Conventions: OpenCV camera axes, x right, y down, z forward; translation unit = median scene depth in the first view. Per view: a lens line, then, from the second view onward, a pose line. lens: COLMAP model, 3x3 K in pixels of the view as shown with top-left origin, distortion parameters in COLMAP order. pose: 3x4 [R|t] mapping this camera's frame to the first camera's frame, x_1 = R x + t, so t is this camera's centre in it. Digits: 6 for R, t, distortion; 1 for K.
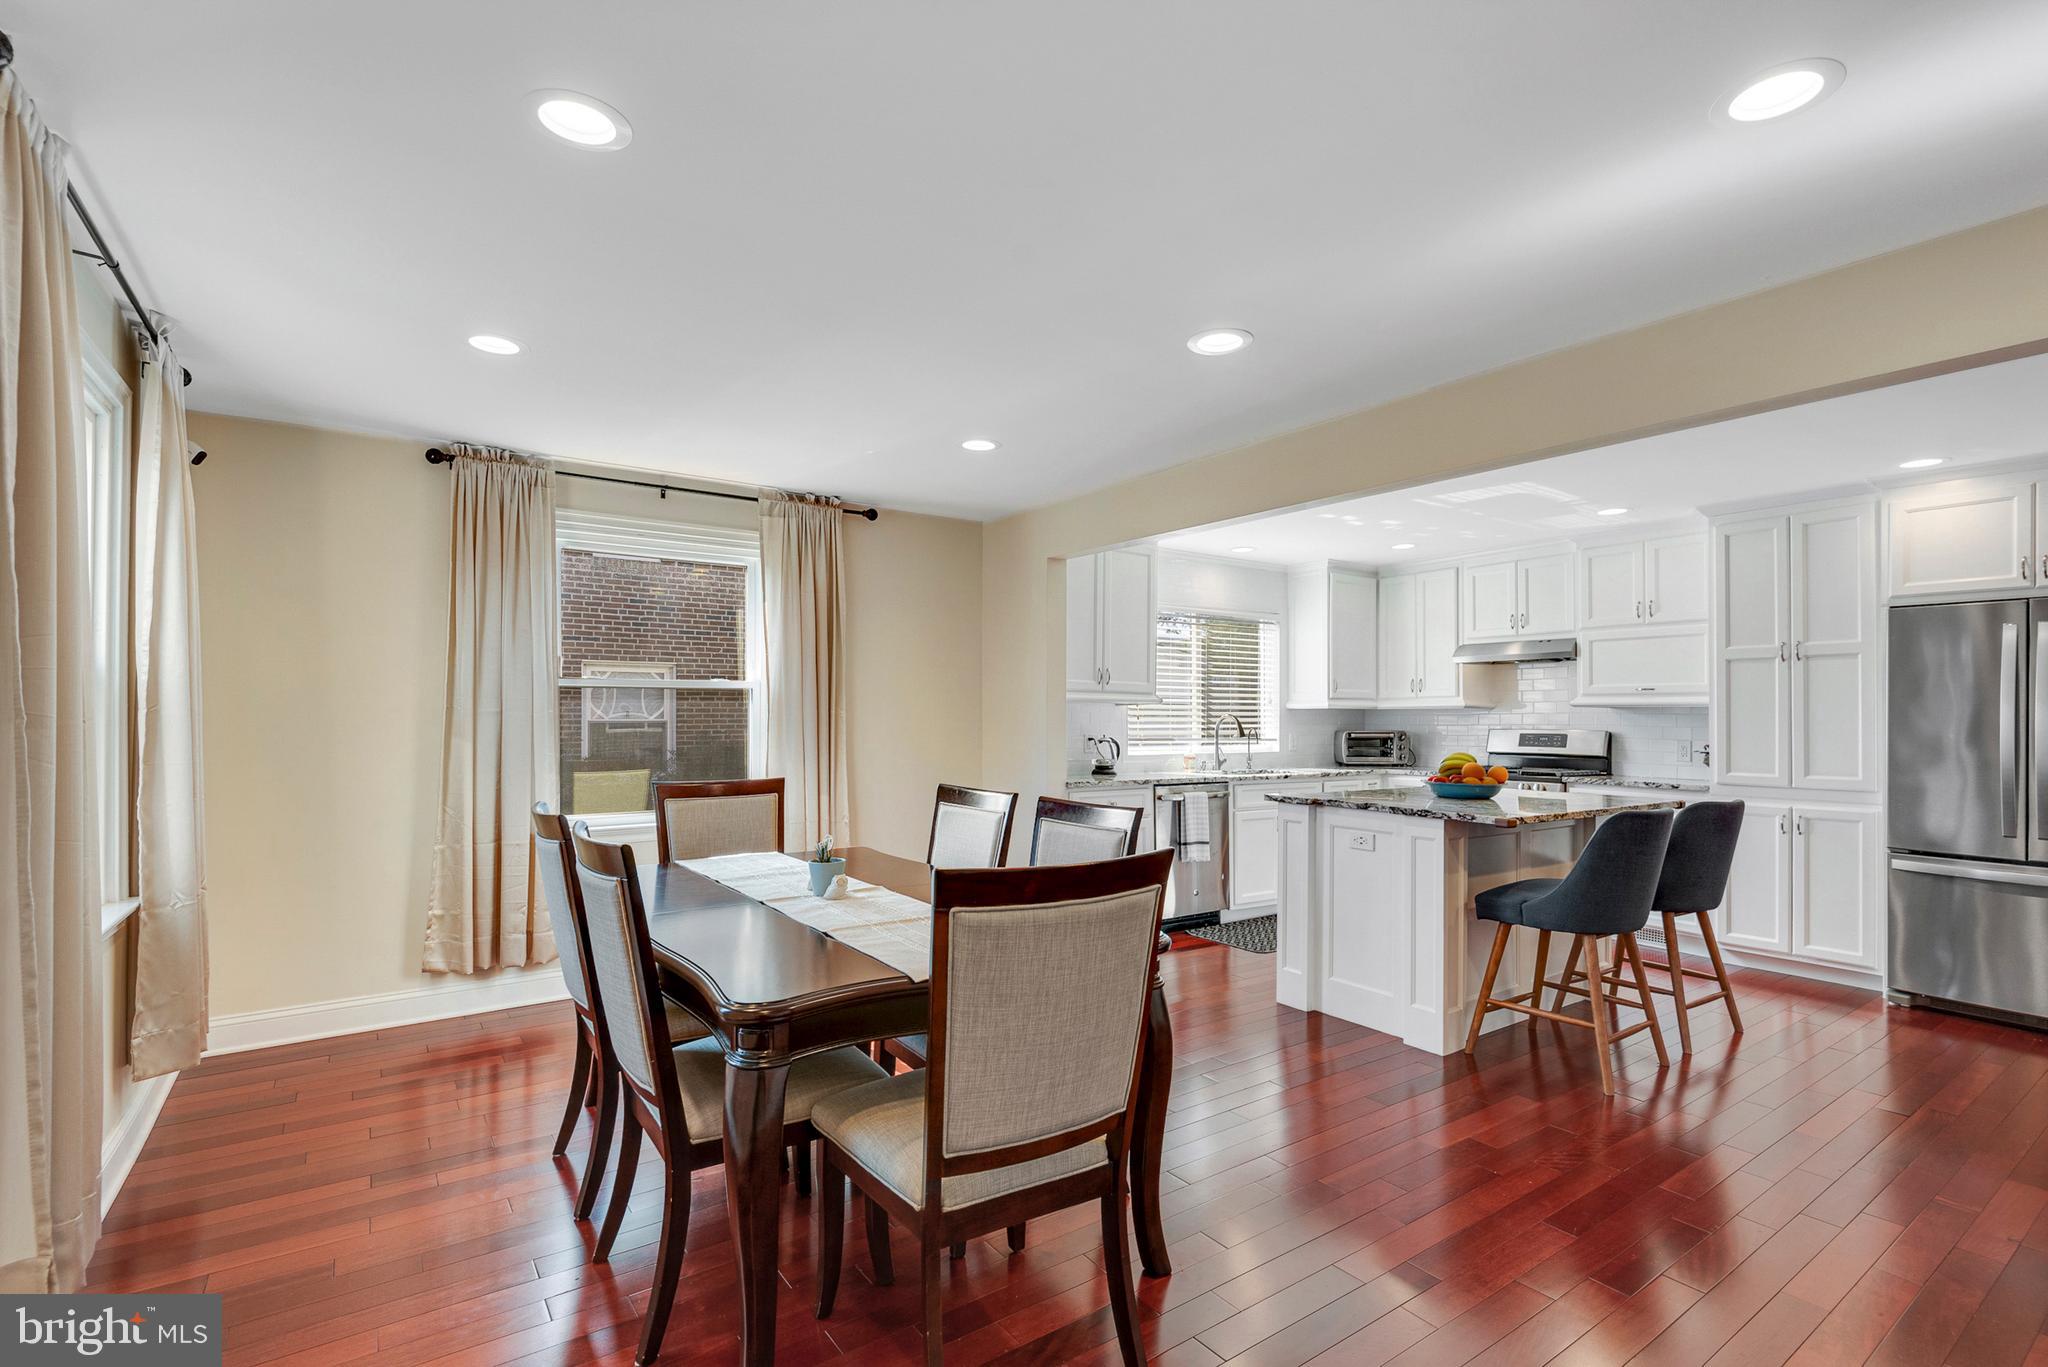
lens RADIAL K [[942.8, 0, 1010.7], [0, 942.8, 706.9], [0, 0, 1]] dist [0.015611, -0.011036]
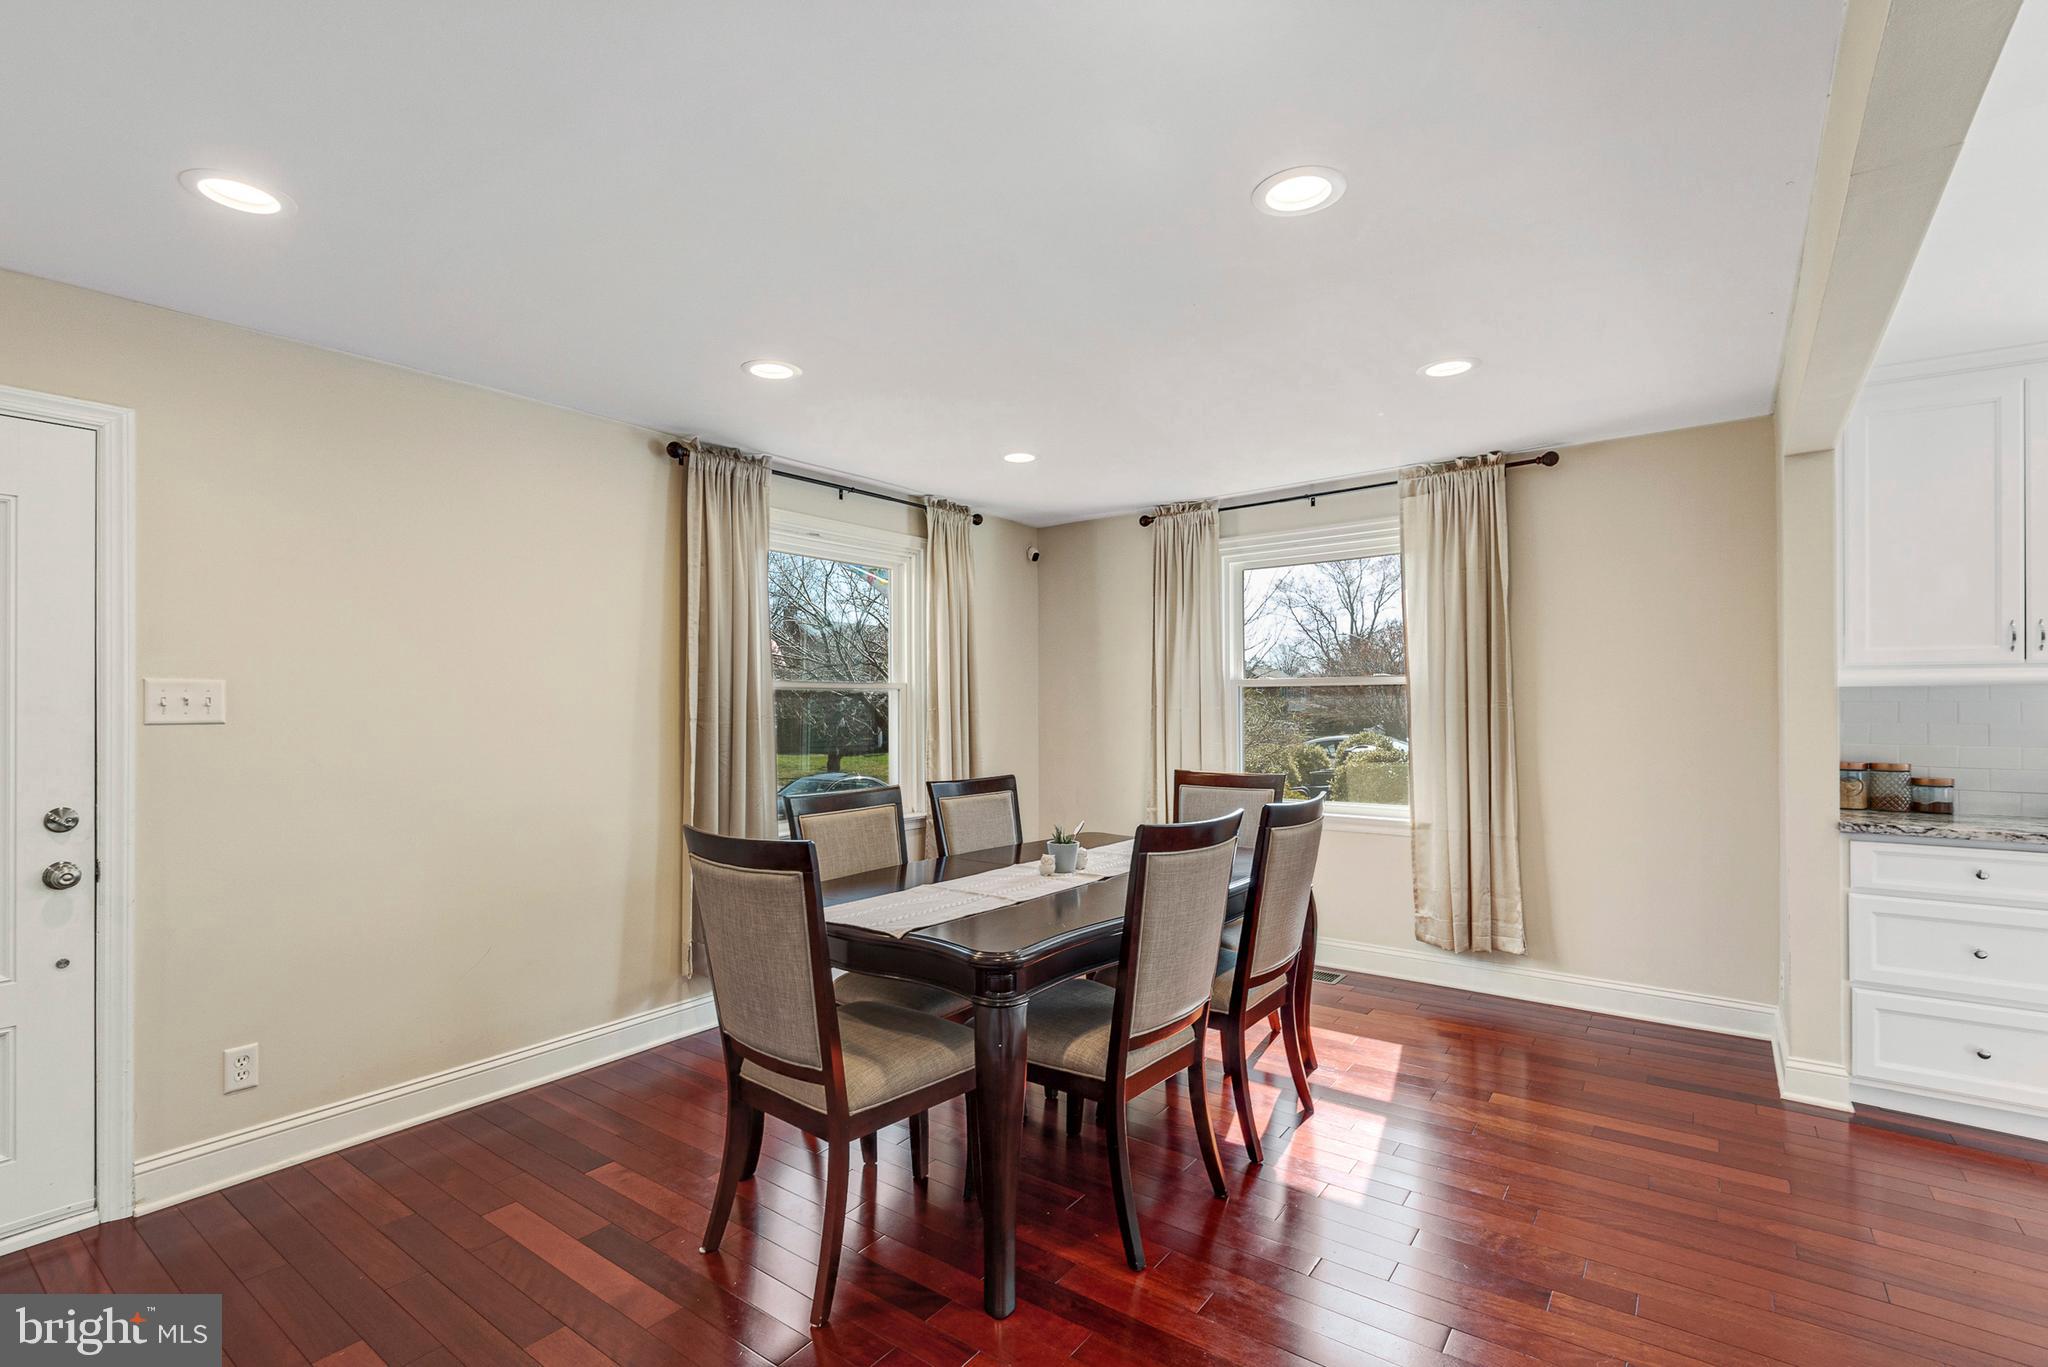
lens RADIAL K [[942.8, 0, 1033.2], [0, 942.8, 719.3], [0, 0, 1]] dist [0.015611, -0.011036]
pose [[0.308788, 0.006880, -0.951106, 0.500969], [0.014291, 0.999827, 0.011872, 0.000518], [0.951023, -0.017258, 0.308637, 0.346308]]
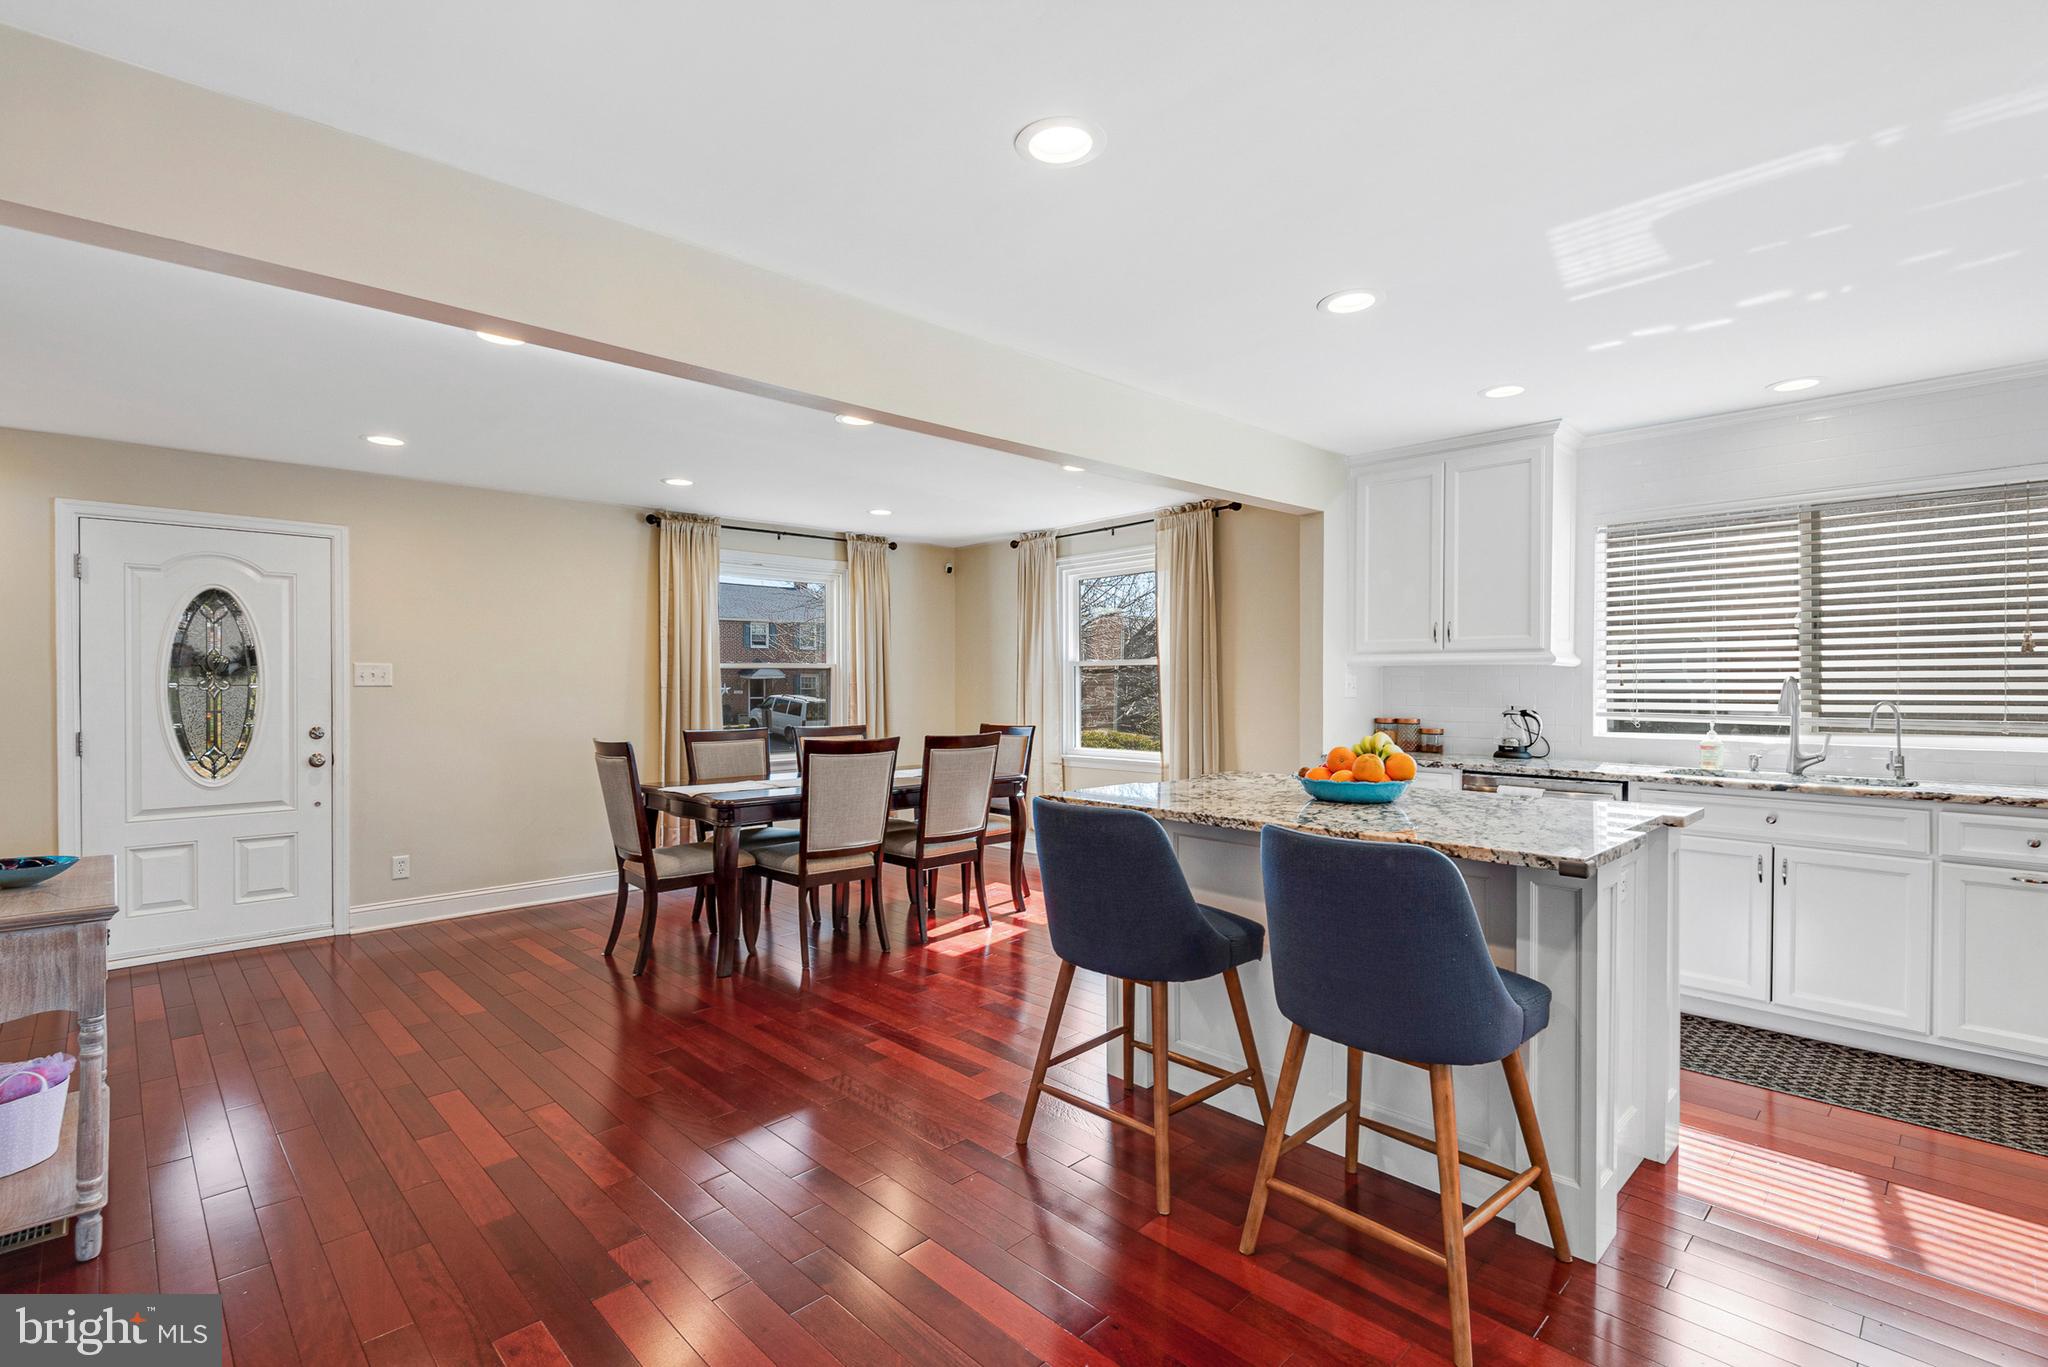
lens RADIAL K [[942.8, 0, 1033.6], [0, 942.8, 712.9], [0, 0, 1]] dist [0.015611, -0.011036]
pose [[0.157530, 0.023245, -0.987241, 0.973297], [0.011604, 0.999610, 0.025388, 0.013282], [0.987446, -0.015456, 0.157199, 0.601423]]
